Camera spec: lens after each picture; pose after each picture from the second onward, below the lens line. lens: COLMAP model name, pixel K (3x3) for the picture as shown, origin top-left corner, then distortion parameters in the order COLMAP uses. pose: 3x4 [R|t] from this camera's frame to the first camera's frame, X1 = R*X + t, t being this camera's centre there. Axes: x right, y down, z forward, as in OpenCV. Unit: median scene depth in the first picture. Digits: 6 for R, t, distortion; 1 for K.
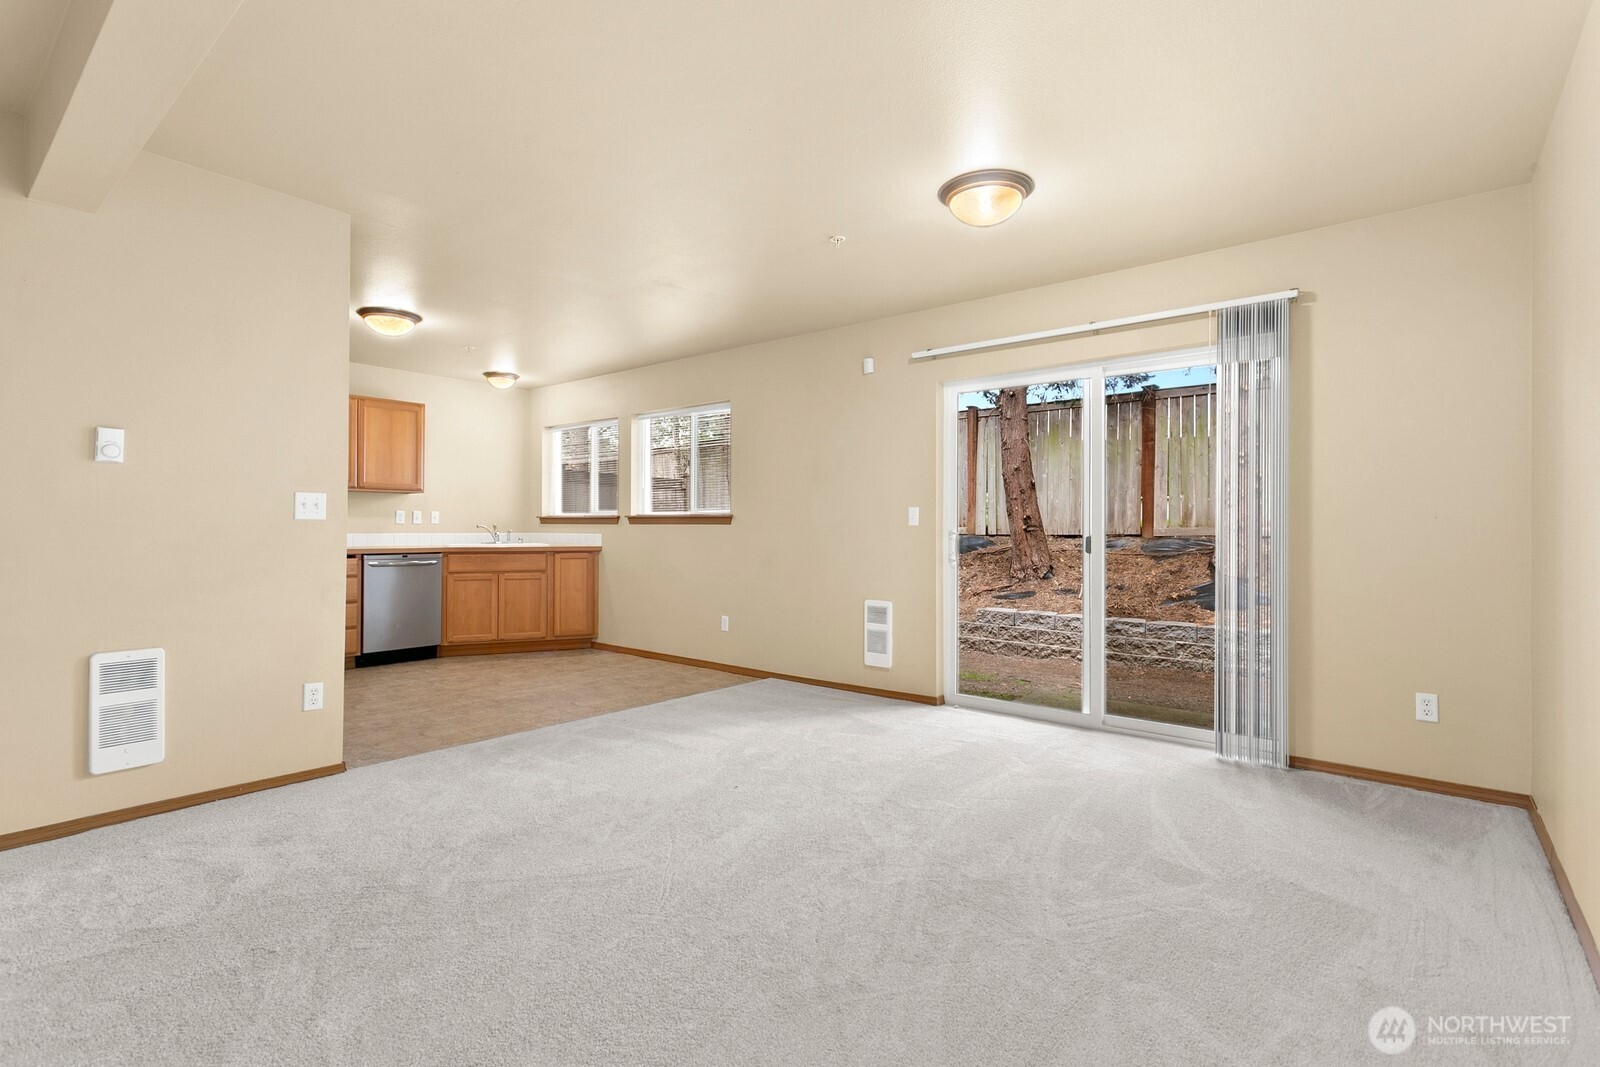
lens RADIAL K [[754.5, 0, 796.4], [0, 754.5, 522.3], [0, 0, 1]] dist [-0.000587, 0.000997]
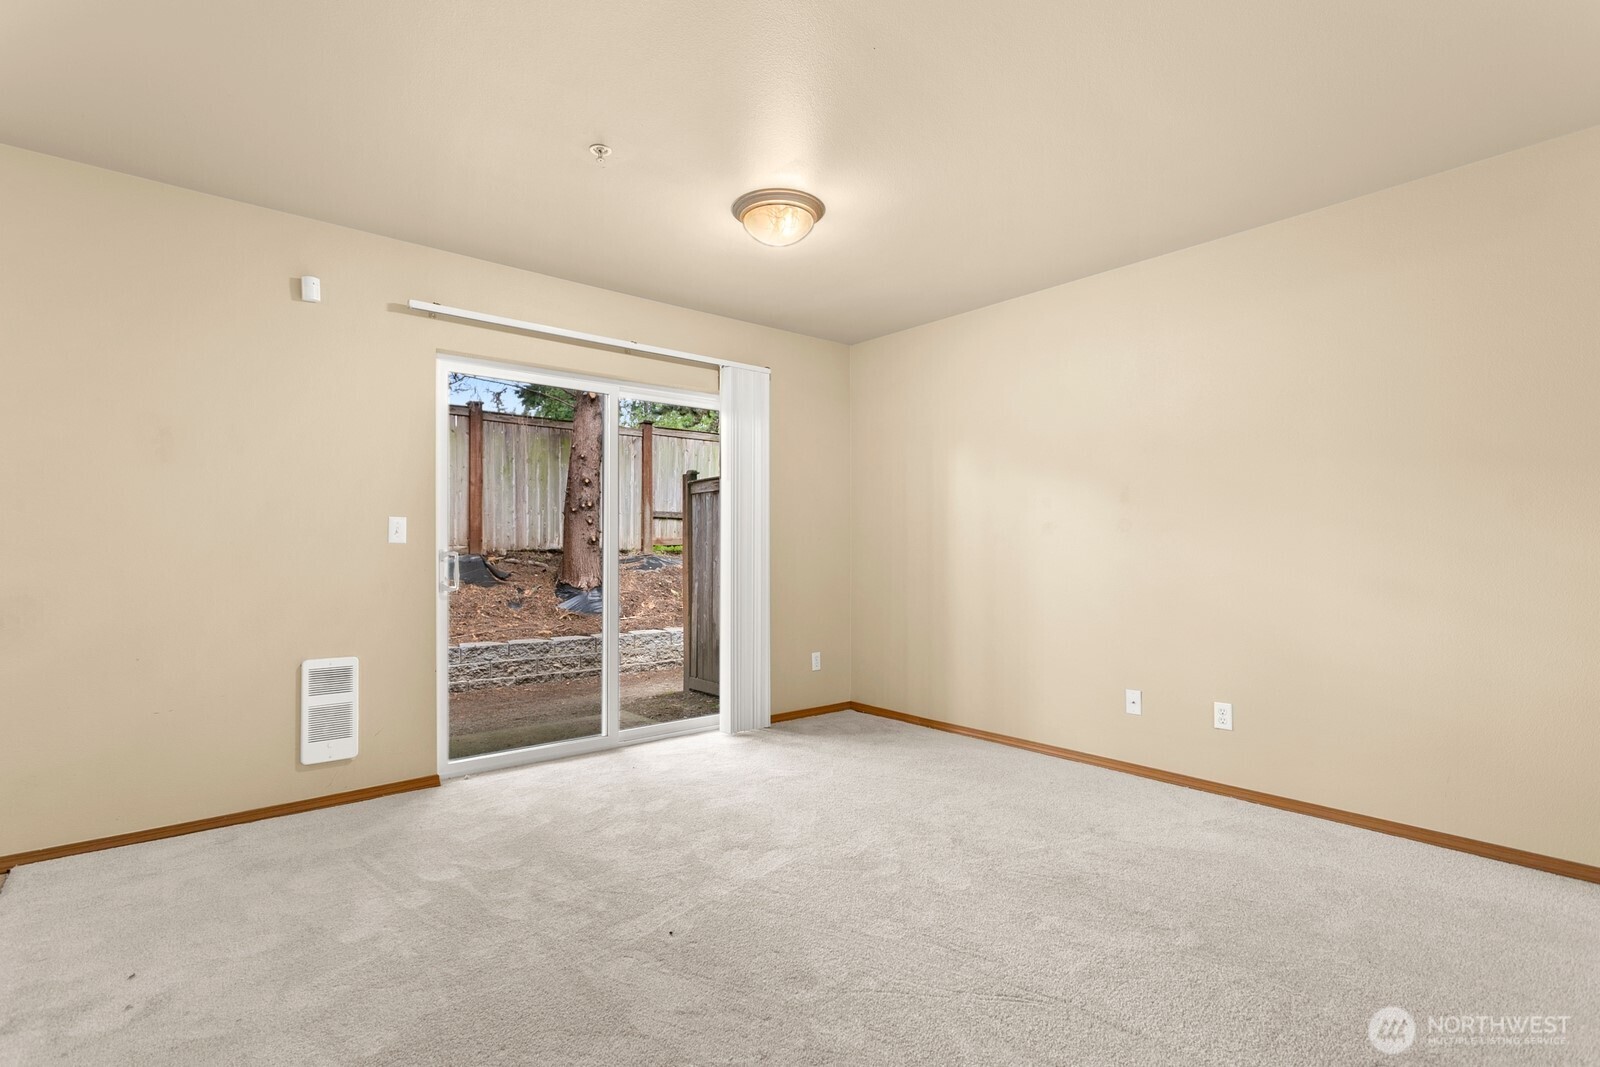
lens RADIAL K [[756.3, 0, 803.2], [0, 756.3, 543.9], [0, 0, 1]] dist [0.000015, 0.000072]
pose [[0.171505, 0.004306, 0.985174, -0.291973], [-0.005424, 0.999979, -0.003426, 0.003556], [-0.985168, -0.004756, 0.171525, 0.312220]]
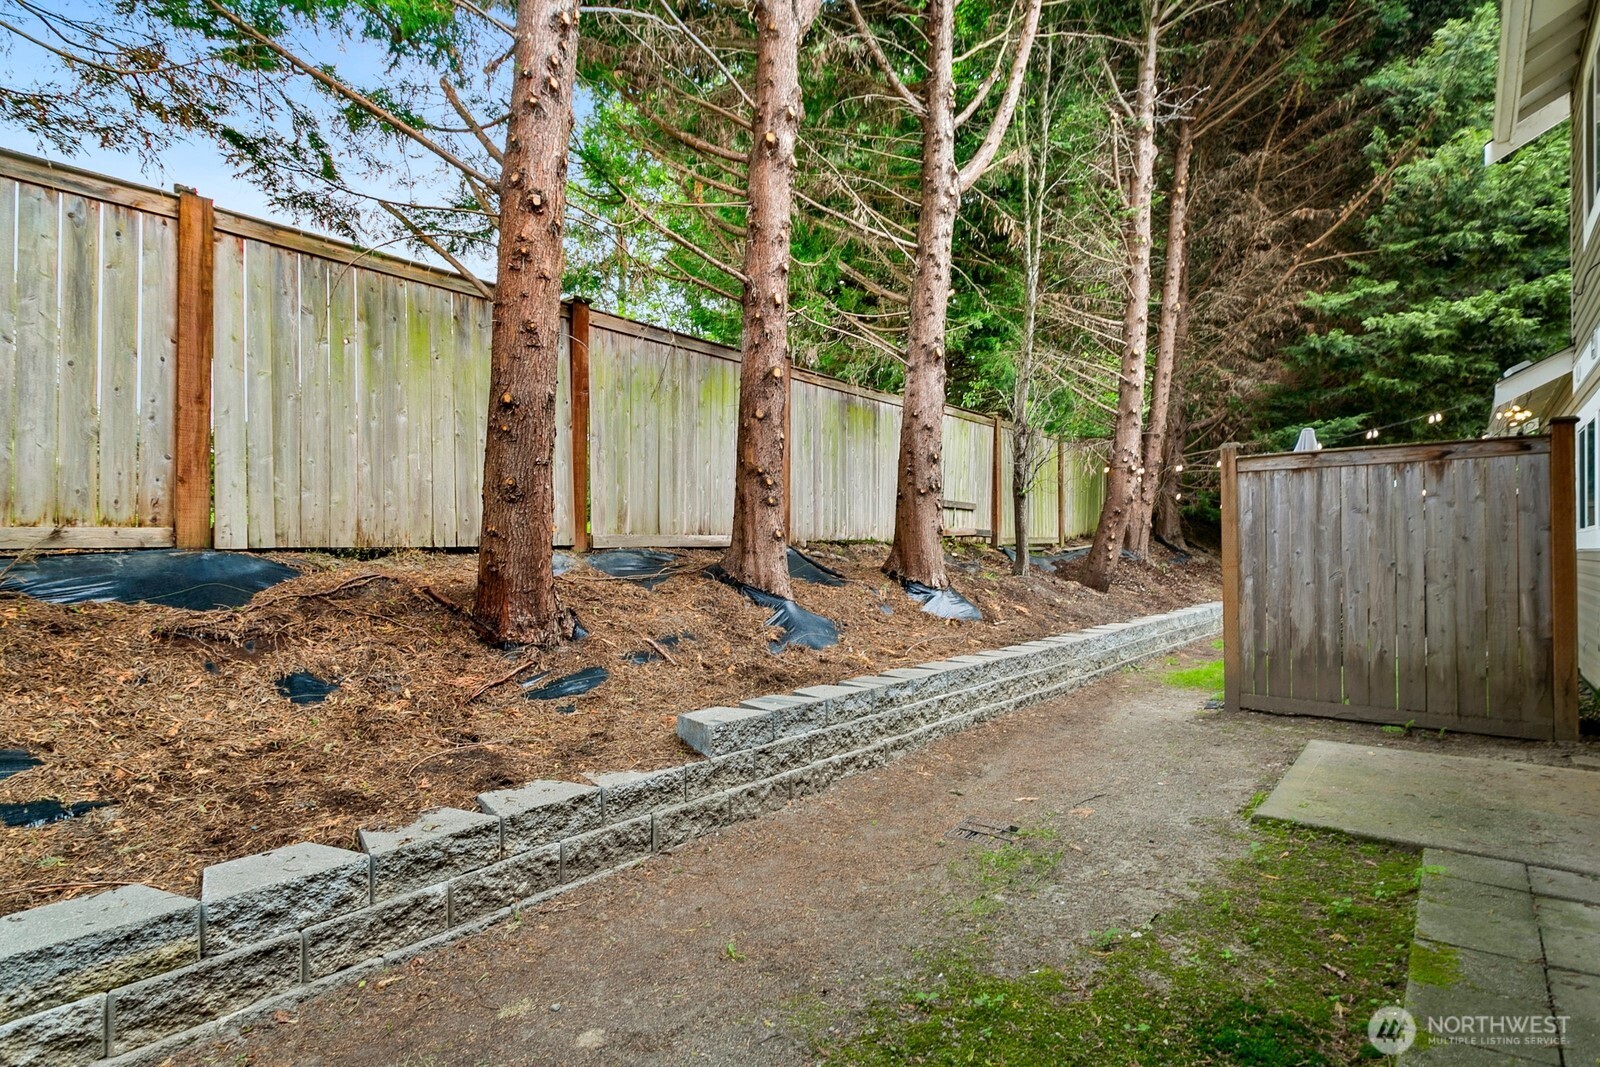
lens RADIAL K [[816.4, 0, 800.0], [0, 816.4, 533.5], [0, 0, 1]] dist [0.001048, 0.000213]
pose [[-0.004810, 0.014698, 0.999880, -0.225561], [-0.007034, 0.999867, -0.014731, 0.018469], [-0.999964, -0.007104, -0.004706, 1.040811]]
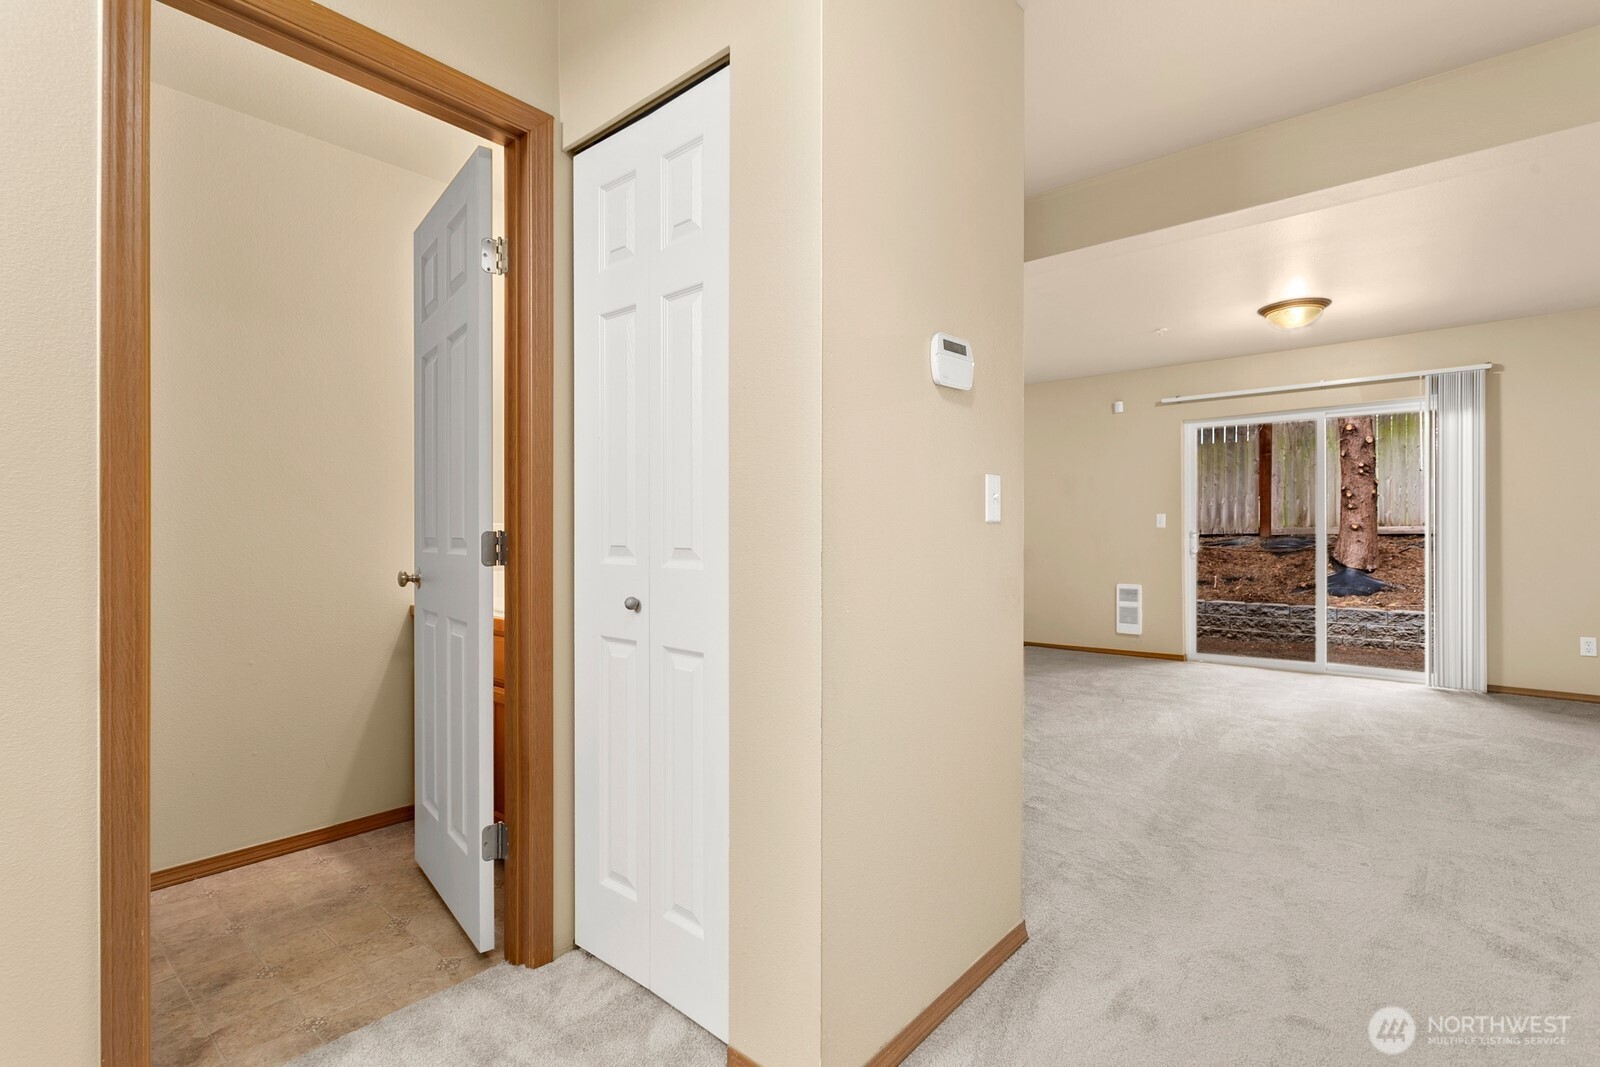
lens RADIAL K [[751.9, 0, 795.5], [0, 751.9, 531.5], [0, 0, 1]] dist [0.000530, 0.000459]
pose [[0.999635, -0.008604, -0.025611, -0.281505], [0.008802, 0.999932, 0.007634, -0.002837], [0.025544, -0.007857, 0.999643, -0.213559]]
